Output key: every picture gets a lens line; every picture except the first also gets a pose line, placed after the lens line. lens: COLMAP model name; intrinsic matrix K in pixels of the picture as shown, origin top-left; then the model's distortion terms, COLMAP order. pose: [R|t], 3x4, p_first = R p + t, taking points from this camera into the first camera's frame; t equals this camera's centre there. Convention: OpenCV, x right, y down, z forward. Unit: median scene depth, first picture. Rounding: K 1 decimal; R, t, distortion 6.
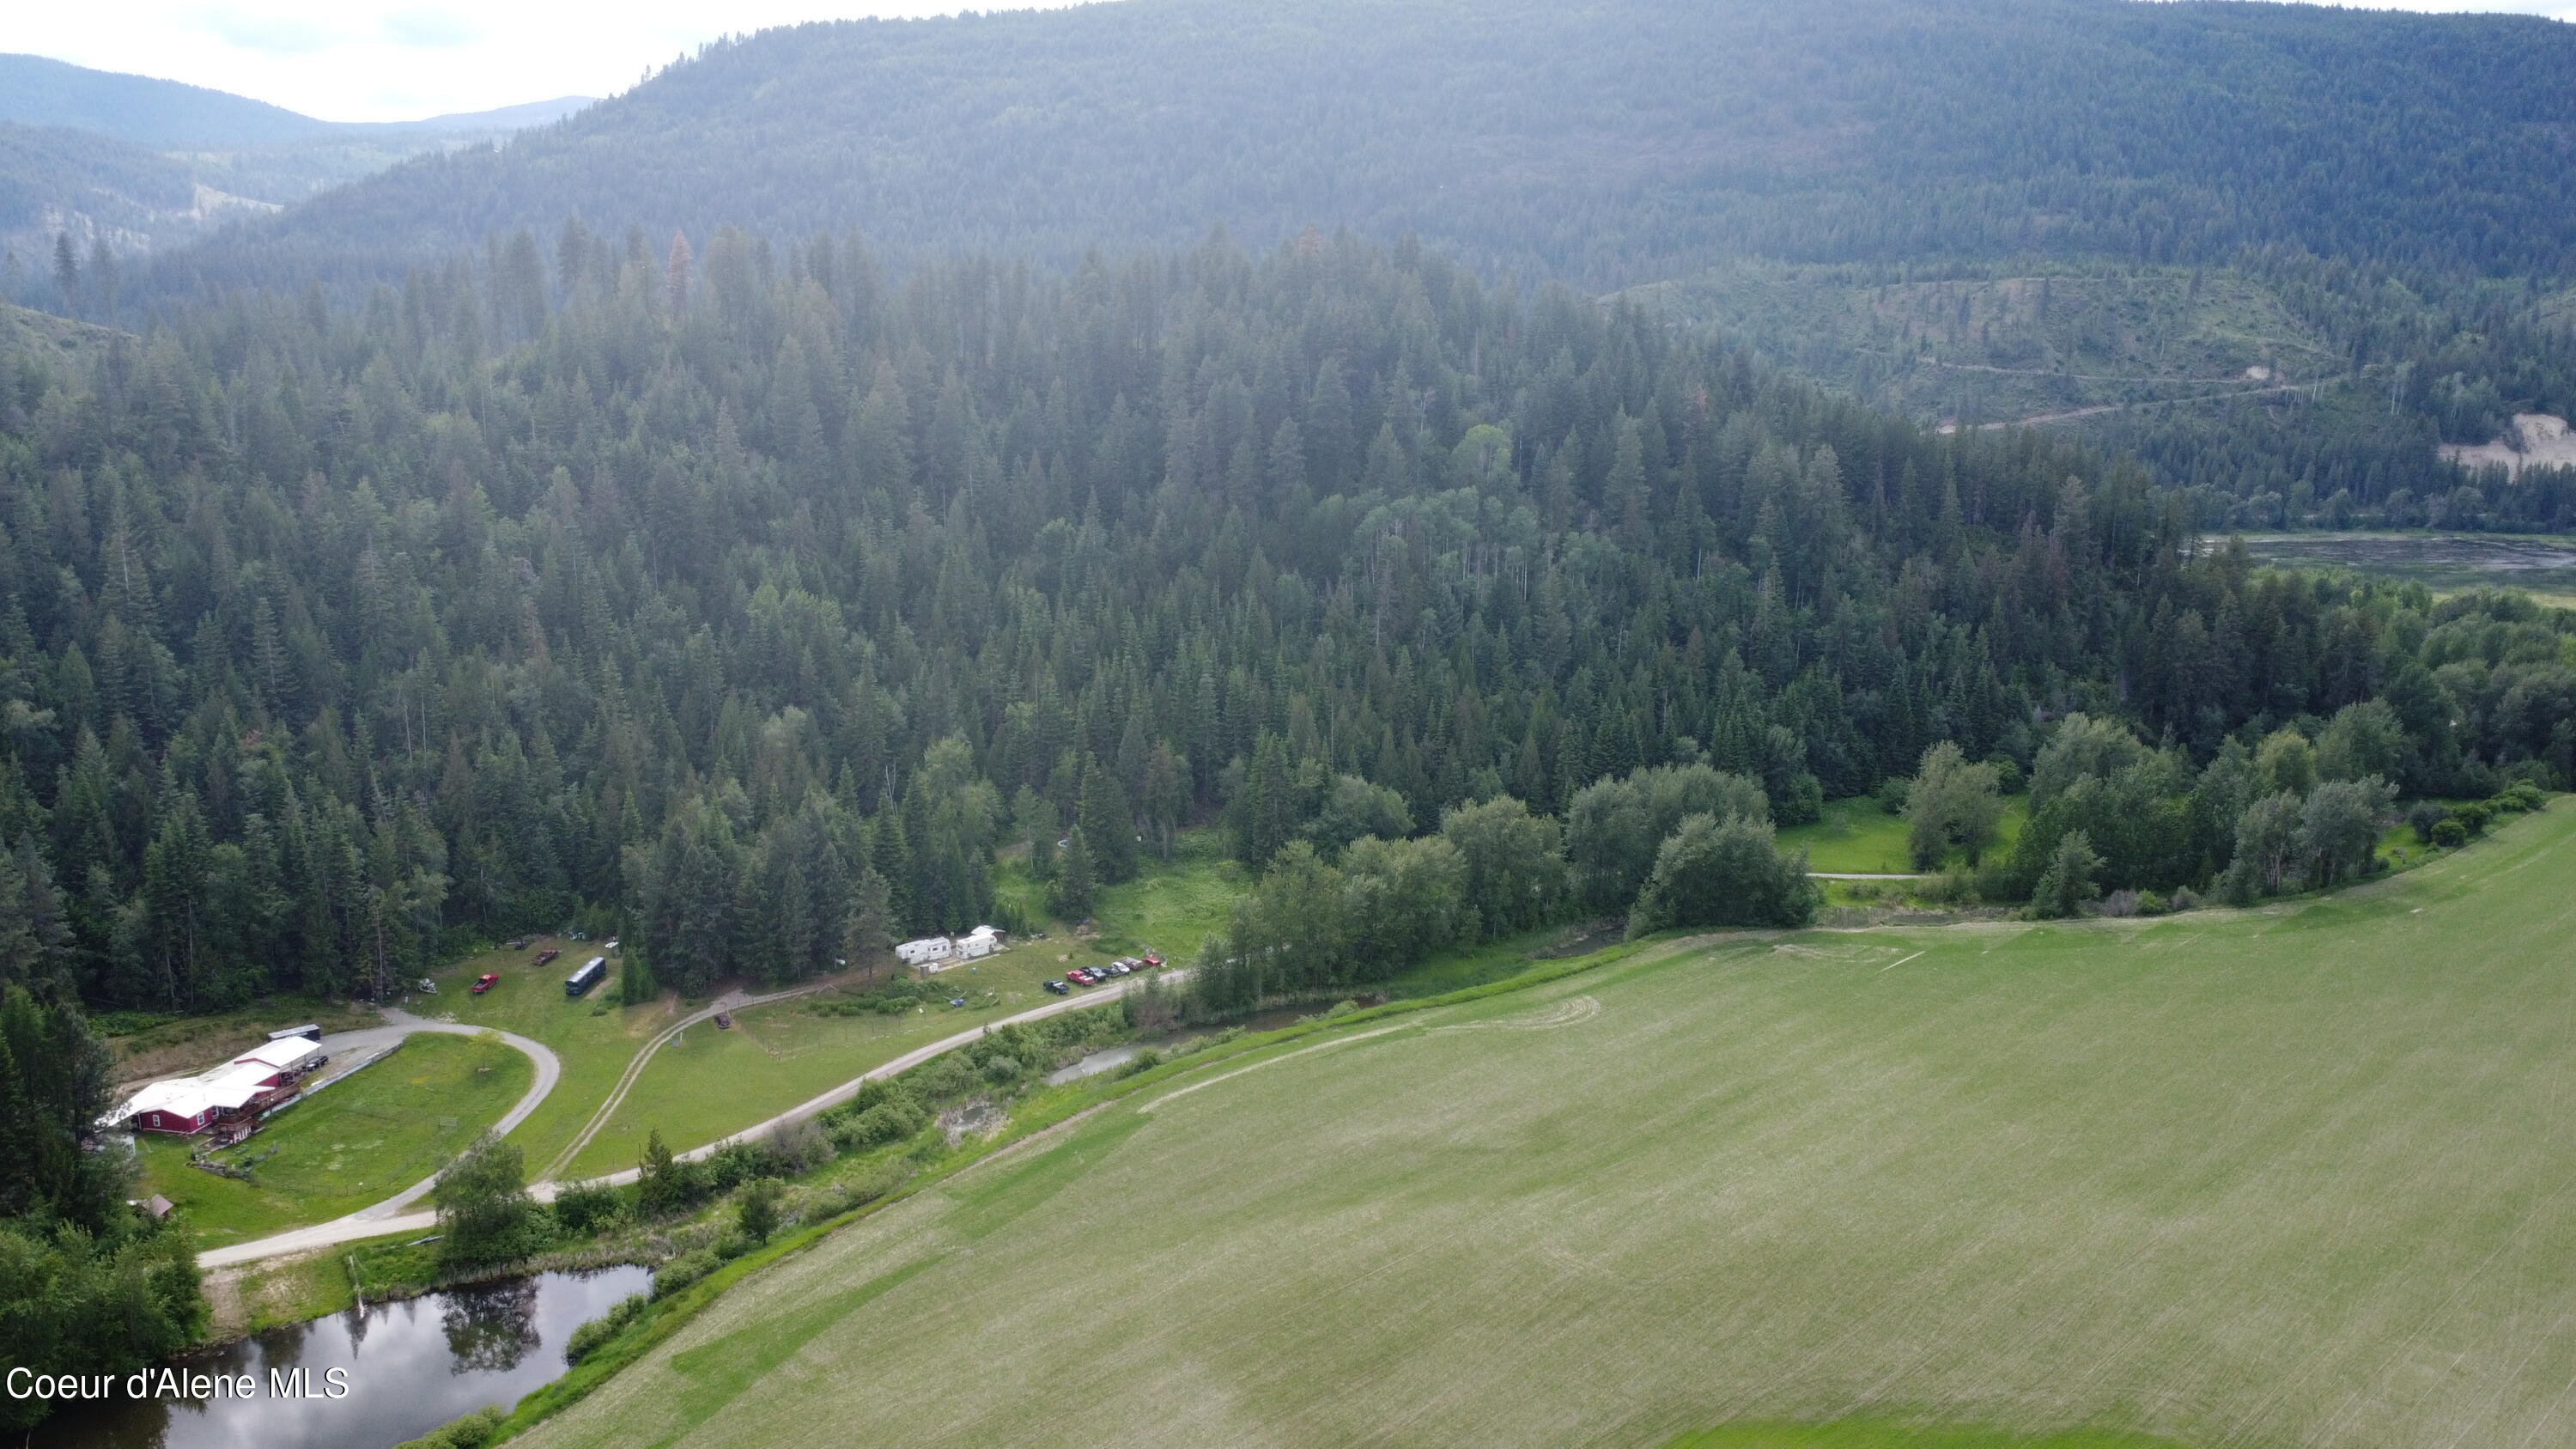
lens RADIAL K [[1930.1, 0, 1282.2], [0, 1930.1, 741.3], [0, 0, 1]] dist [0.002699, -0.007549]
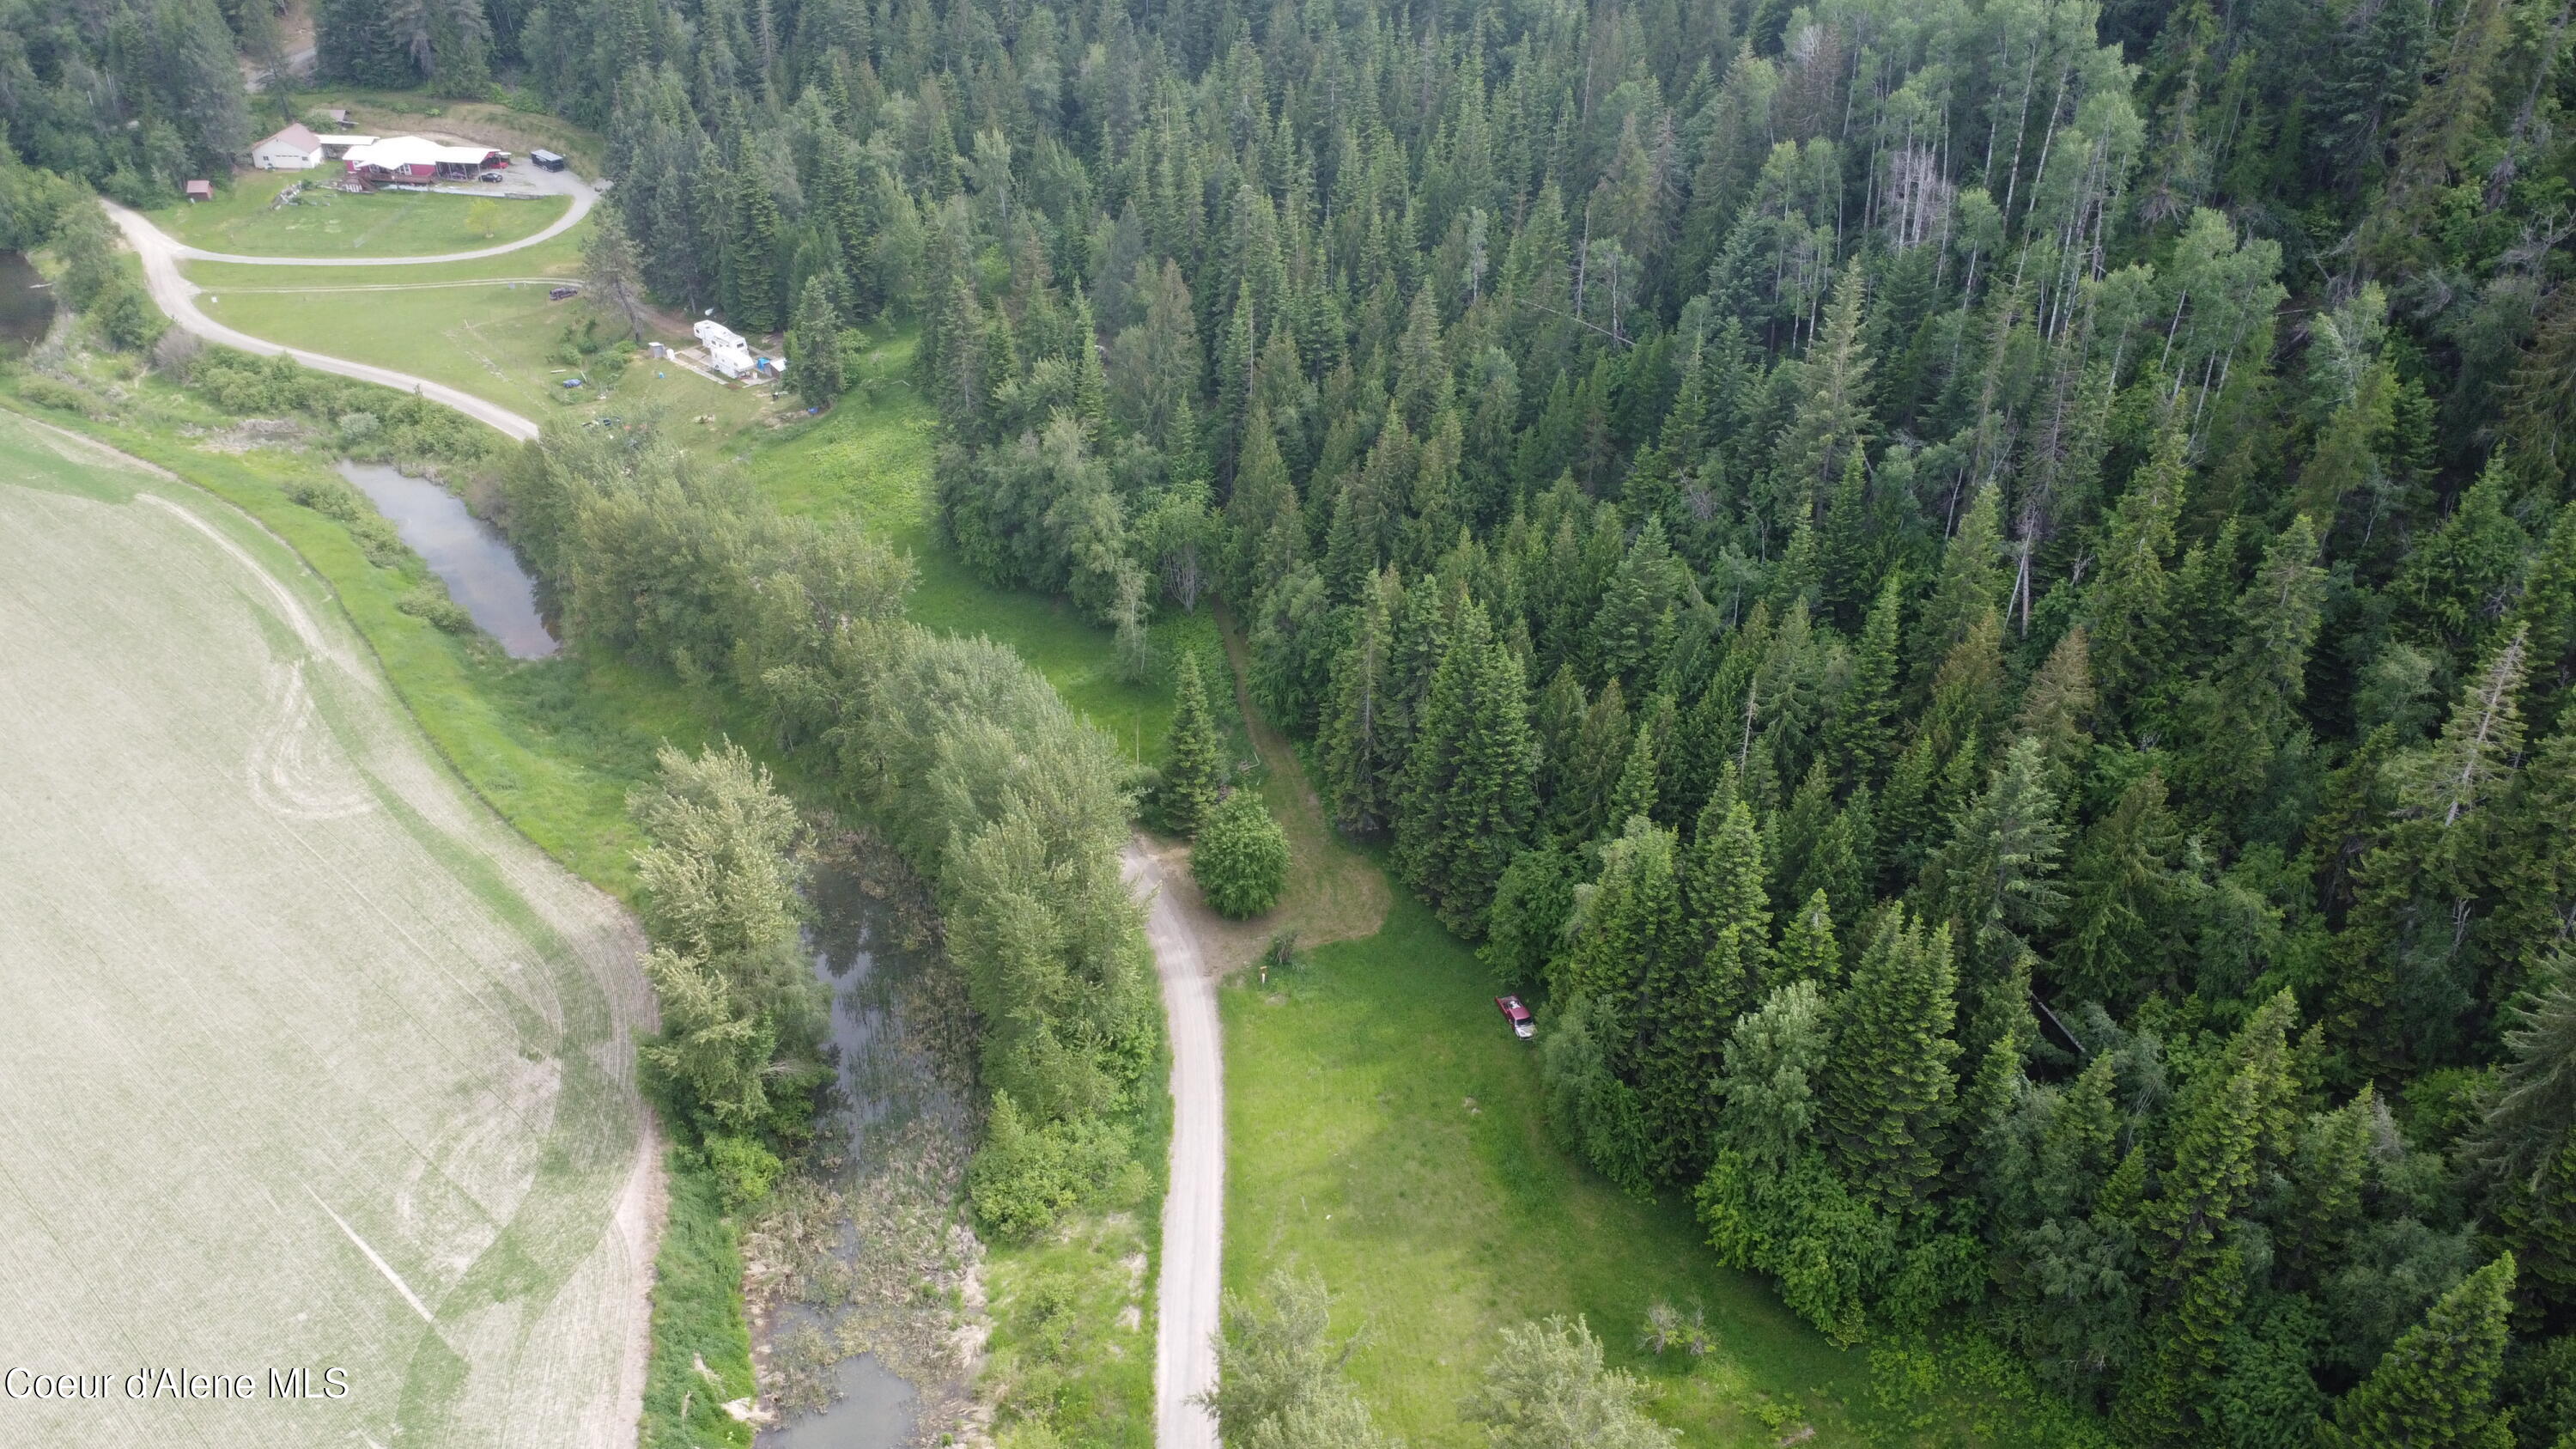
lens RADIAL K [[1930.1, 0, 1282.2], [0, 1930.1, 741.3], [0, 0, 1]] dist [0.002699, -0.007549]
pose [[0.110140, 0.538573, -0.835349, 0.598434], [-0.248506, 0.828691, 0.501514, -0.212747], [0.962348, 0.152353, 0.225111, 1.063771]]
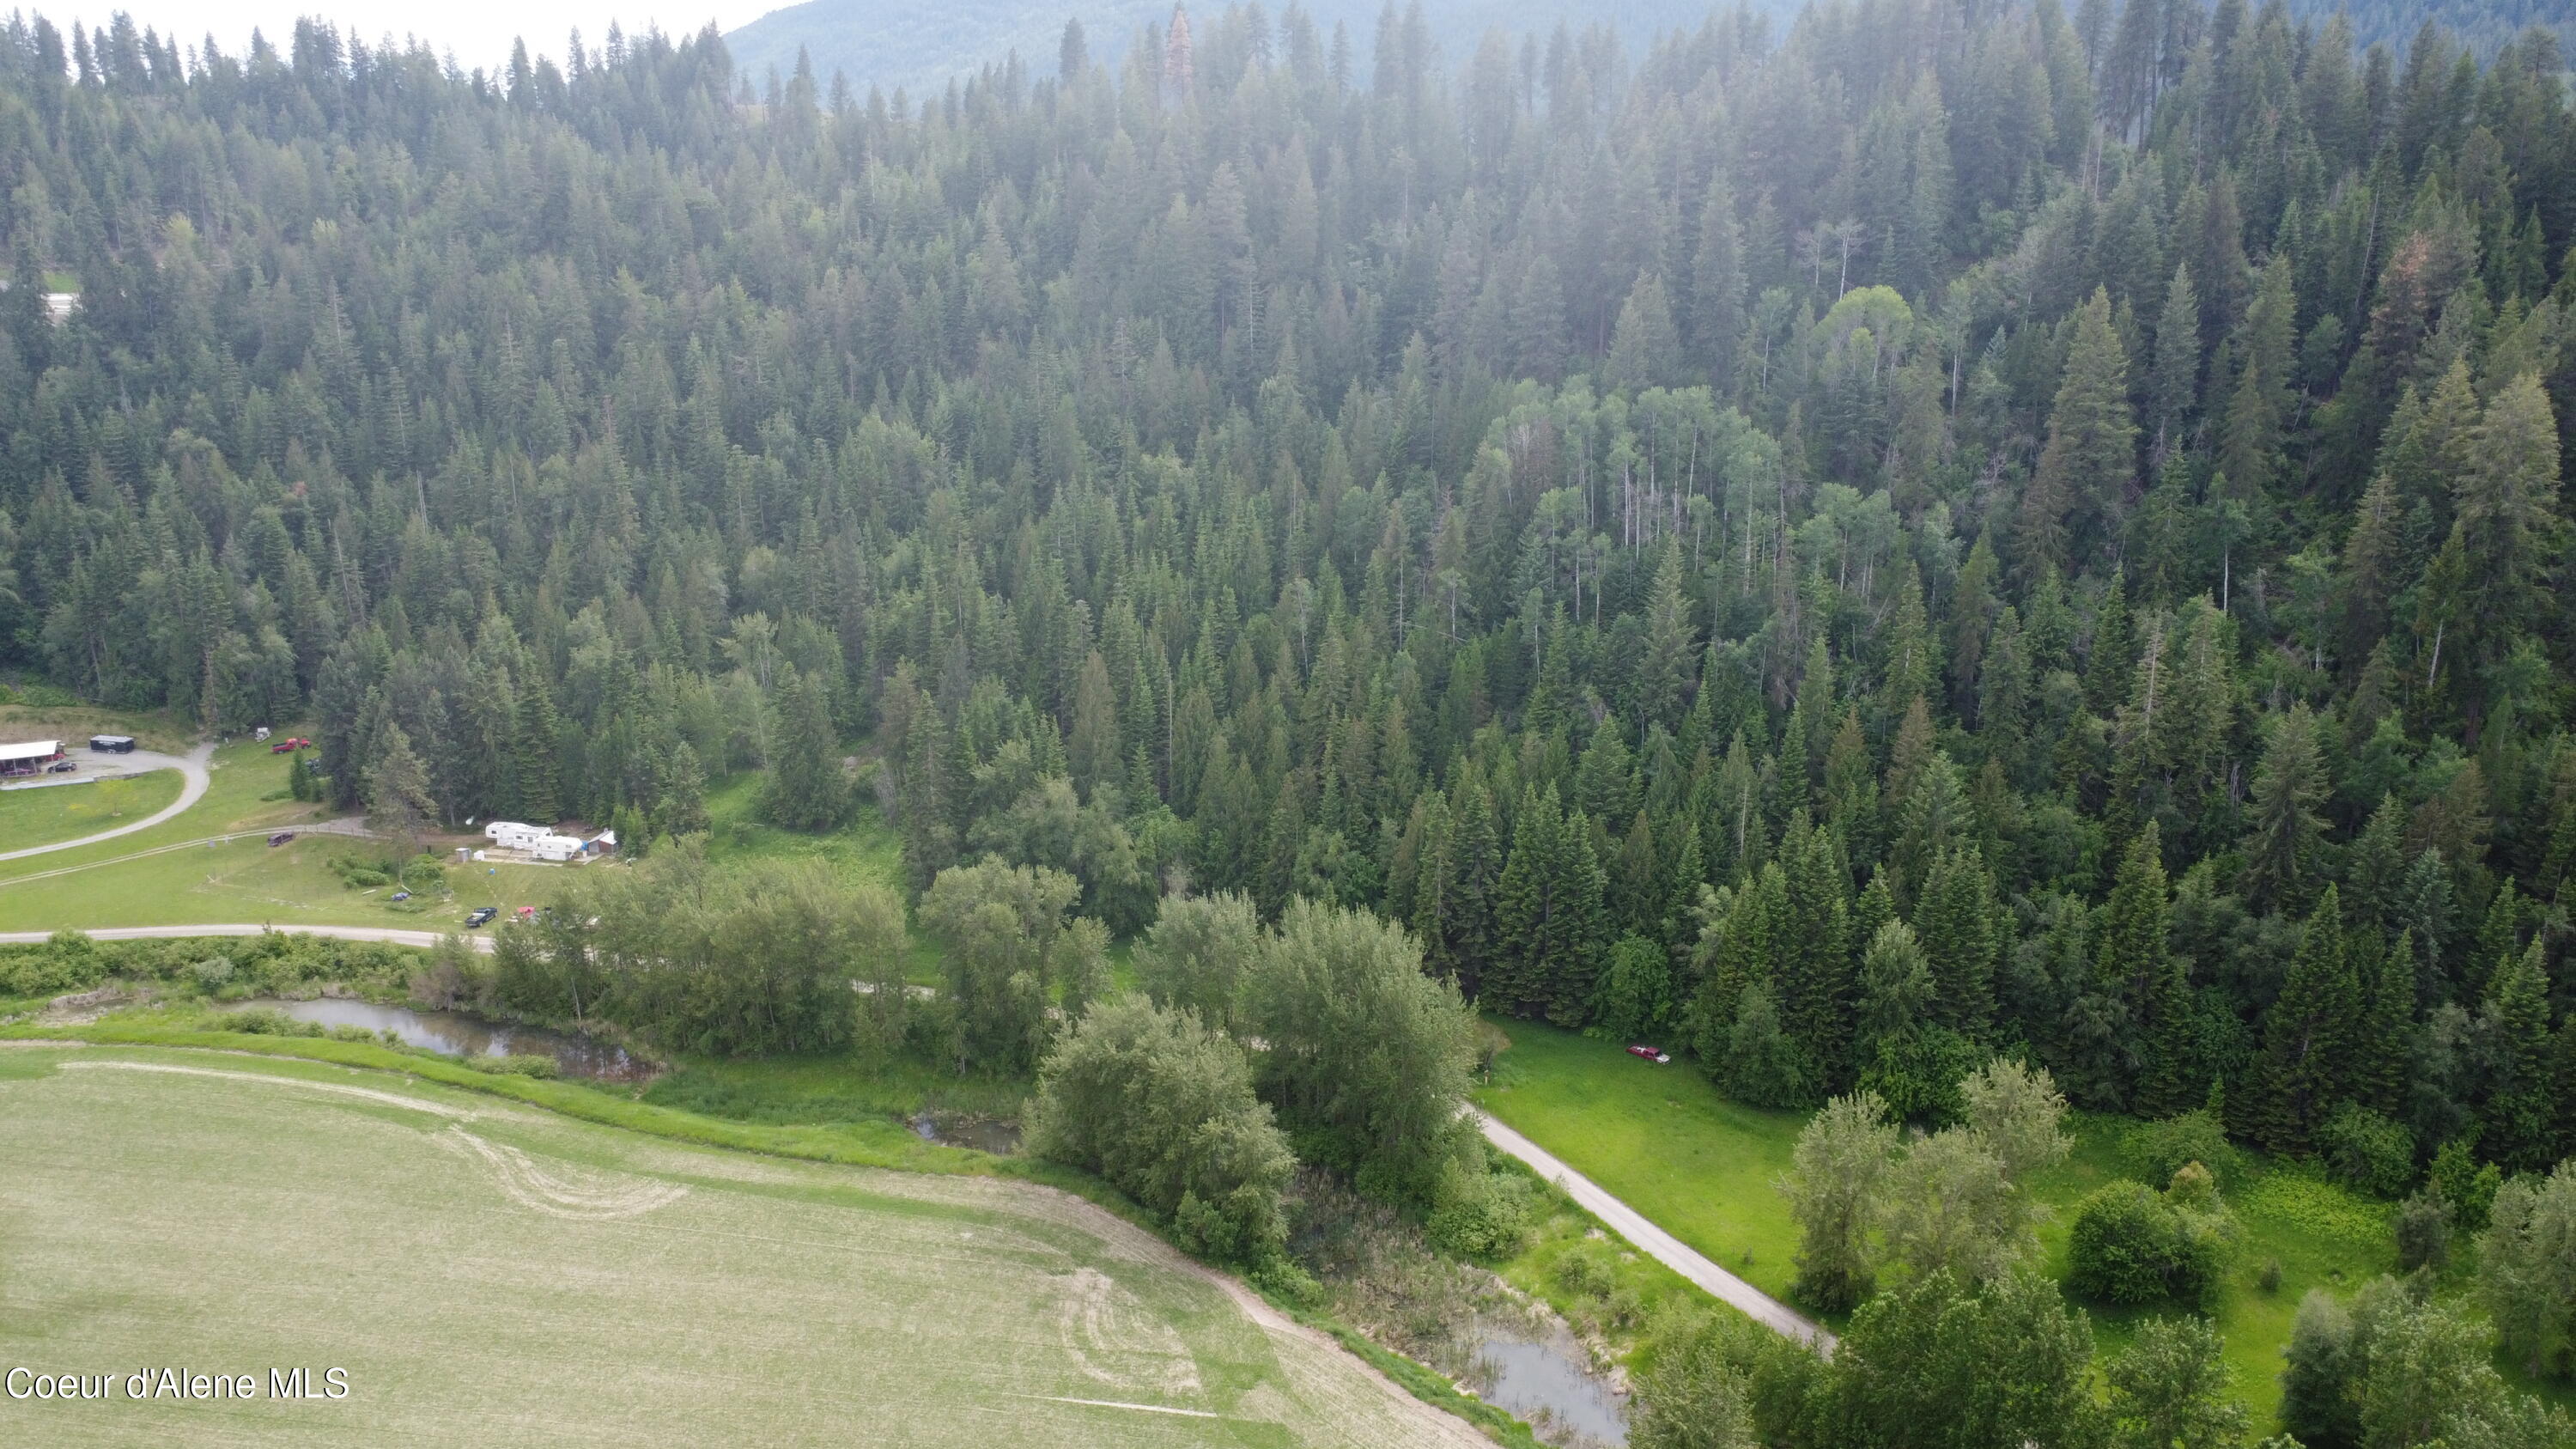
lens RADIAL K [[1930.1, 0, 1282.2], [0, 1930.1, 741.3], [0, 0, 1]] dist [0.002699, -0.007549]
pose [[0.617948, 0.227968, -0.752444, 0.649784], [-0.186982, 0.972194, 0.140986, -0.114865], [0.763661, 0.053571, 0.643391, 0.706482]]
